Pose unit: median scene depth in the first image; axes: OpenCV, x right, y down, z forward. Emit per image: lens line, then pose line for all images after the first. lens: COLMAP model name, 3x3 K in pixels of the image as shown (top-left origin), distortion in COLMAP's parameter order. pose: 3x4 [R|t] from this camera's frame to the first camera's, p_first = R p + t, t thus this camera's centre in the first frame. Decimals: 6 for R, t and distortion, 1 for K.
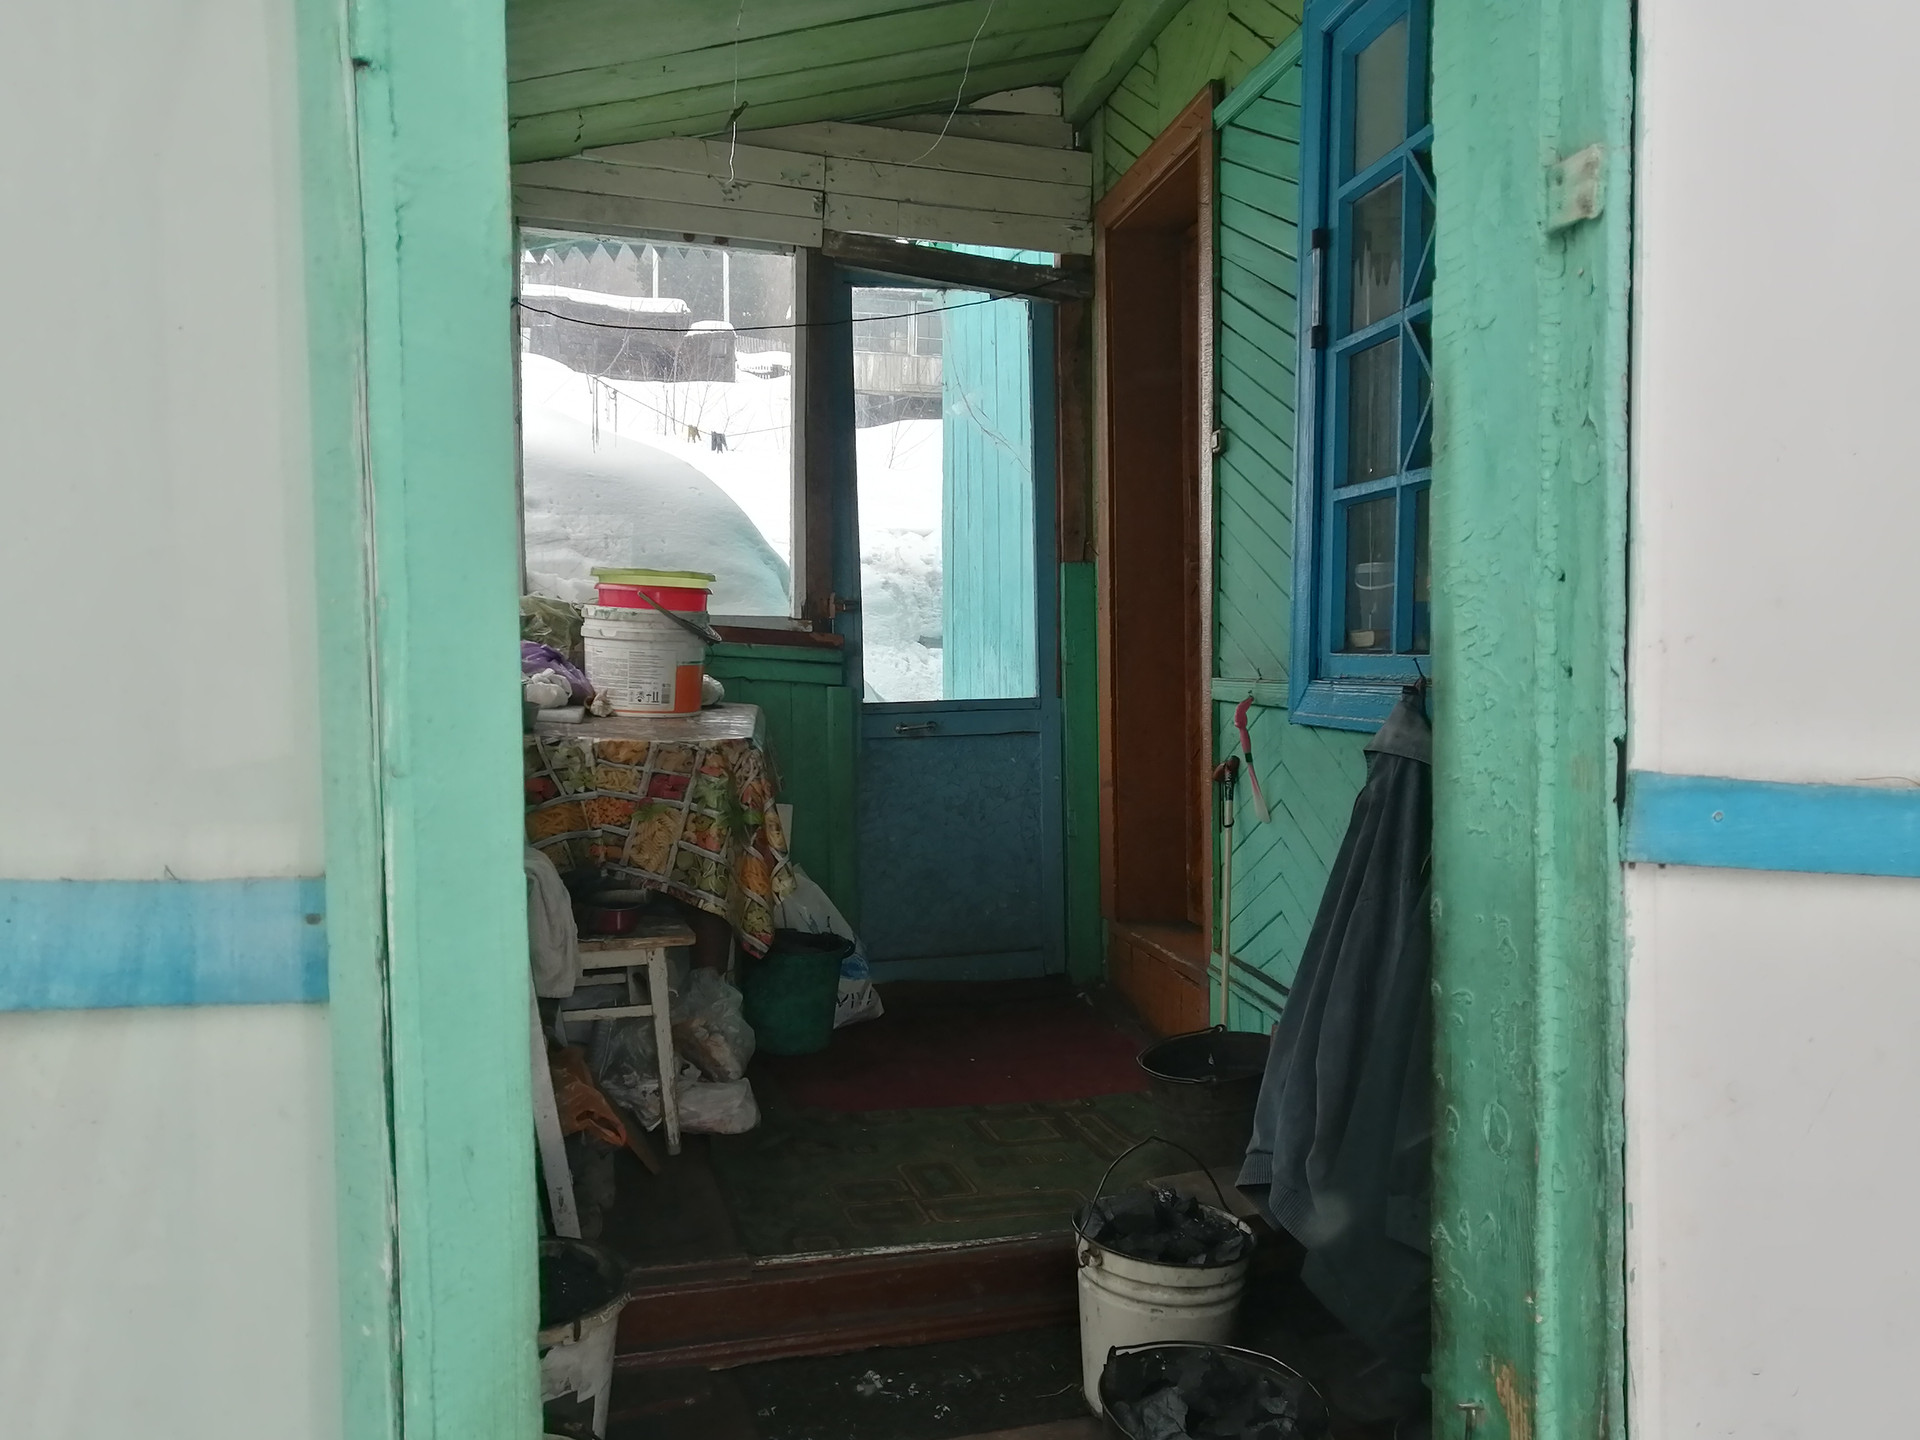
lens RADIAL K [[1476.6, 0, 994.9], [0, 1476.6, 720.7], [0, 0, 1]] dist [0.049797, -0.003963]
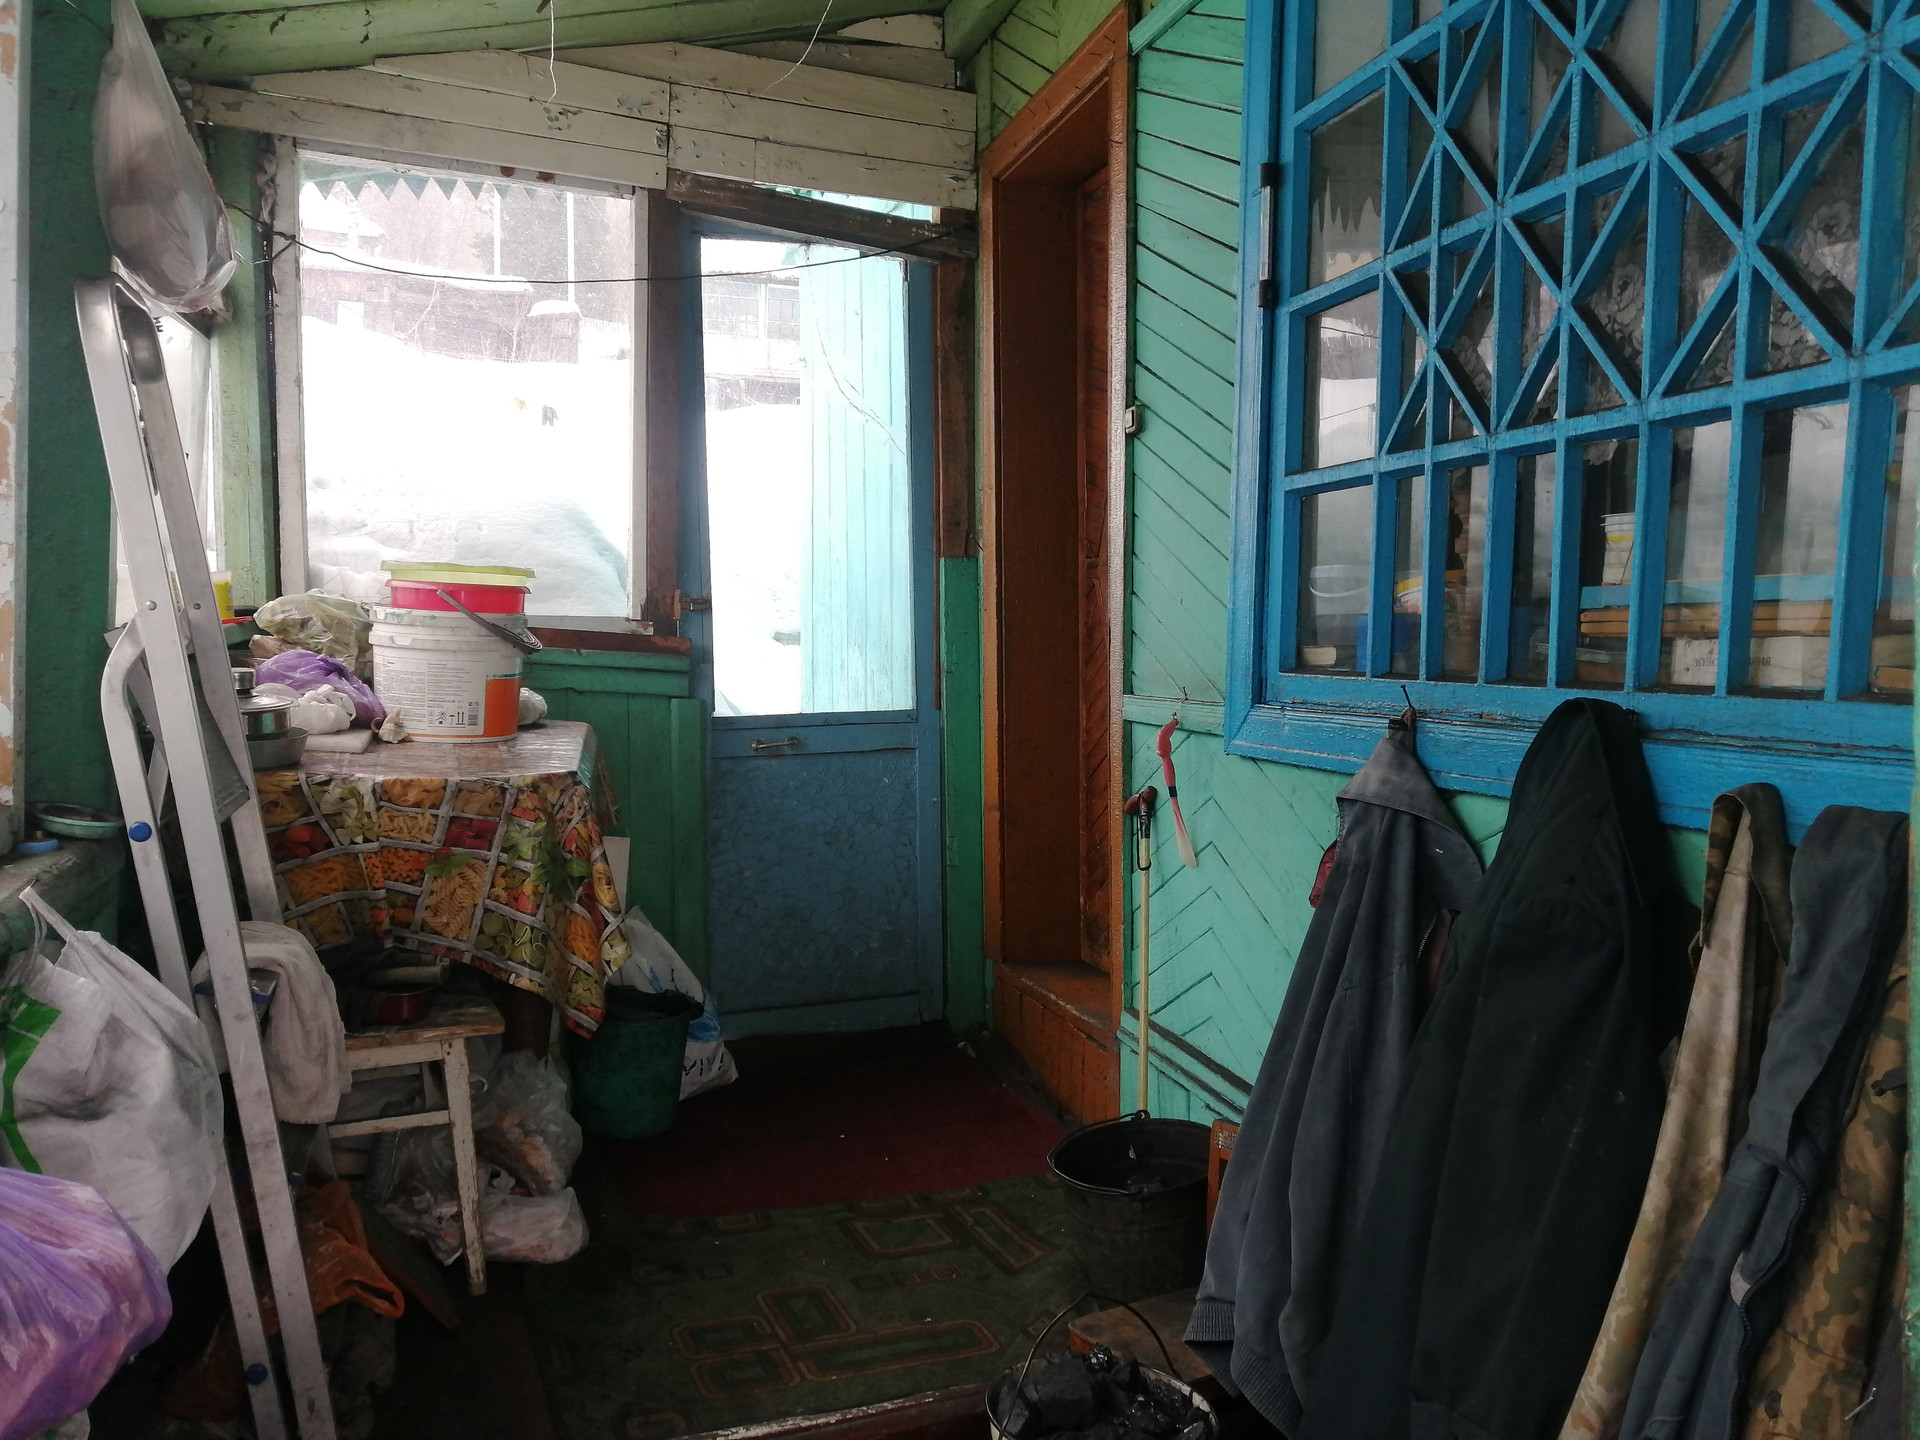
lens RADIAL K [[1504.9, 0, 968.7], [0, 1504.9, 728.5], [0, 0, 1]] dist [-0.012504, 0.039400]
pose [[0.996838, 0.000218, 0.079455, -0.013202], [-0.001026, 0.999948, 0.010125, -0.018849], [-0.079449, -0.010175, 0.996787, 0.141179]]
